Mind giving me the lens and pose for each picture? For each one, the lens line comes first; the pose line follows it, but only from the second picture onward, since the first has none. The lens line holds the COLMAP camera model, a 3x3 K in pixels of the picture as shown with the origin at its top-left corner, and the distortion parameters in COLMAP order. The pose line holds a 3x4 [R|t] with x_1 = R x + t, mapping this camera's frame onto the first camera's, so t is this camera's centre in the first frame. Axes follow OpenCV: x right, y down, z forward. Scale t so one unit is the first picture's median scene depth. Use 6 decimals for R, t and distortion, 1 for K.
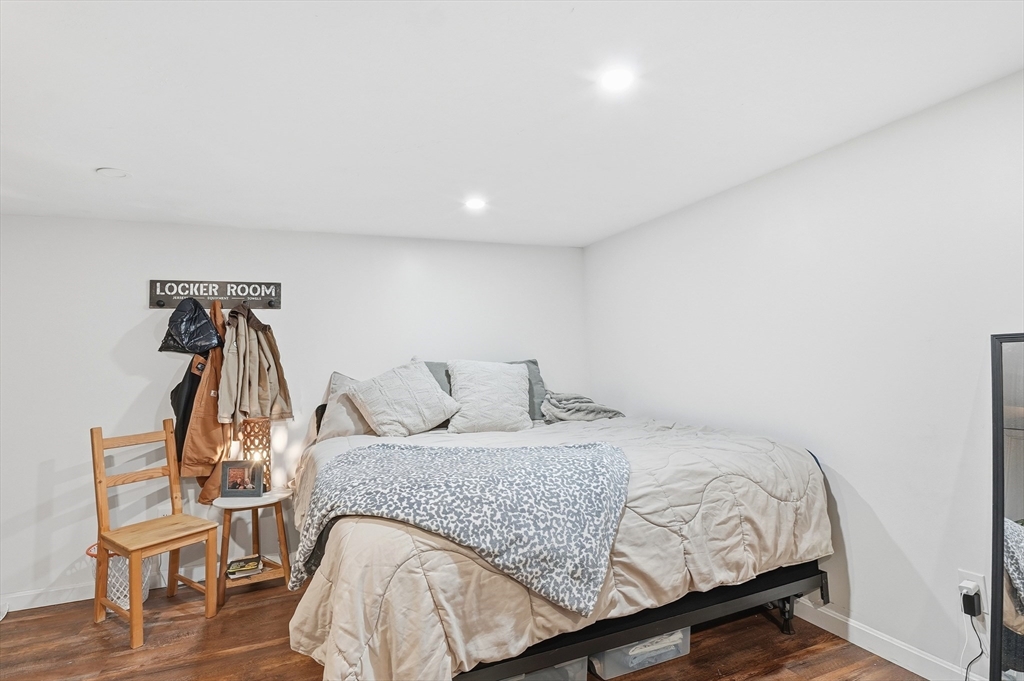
lens RADIAL K [[512.7, 0, 502.0], [0, 512.7, 335.7], [0, 0, 1]] dist [-0.018770, -0.000901]
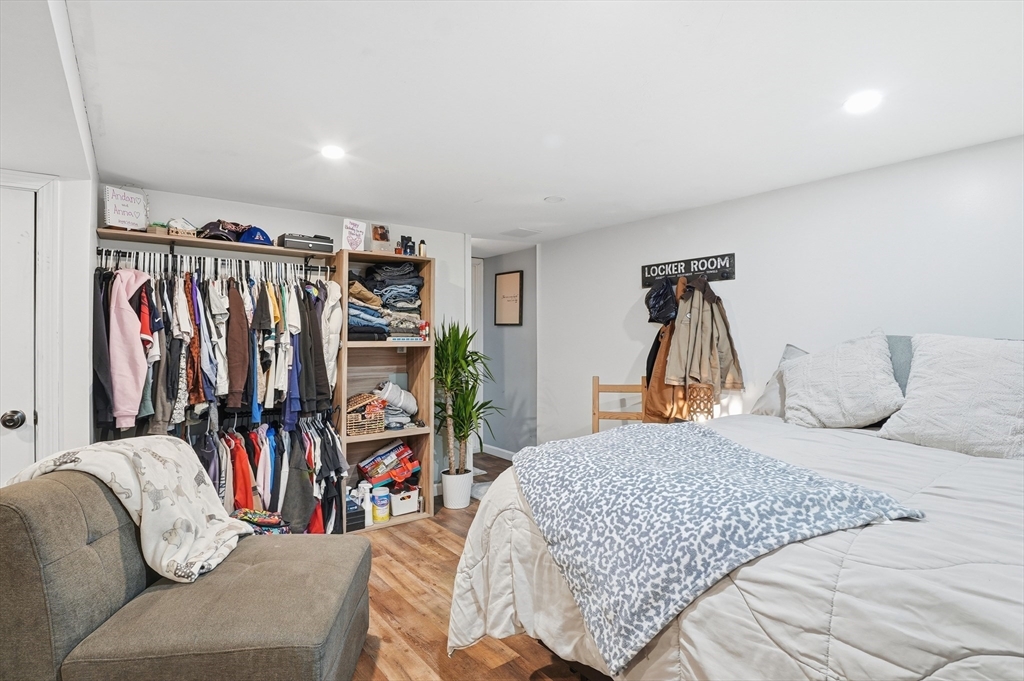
lens RADIAL K [[493.6, 0, 512.0], [0, 493.6, 340.5], [0, 0, 1]] dist [-0.032500, -0.000175]
pose [[0.285980, 0.034838, -0.957602, 0.658119], [0.040093, 0.998029, 0.048283, 0.005963], [0.957396, -0.052201, 0.284019, 0.550326]]
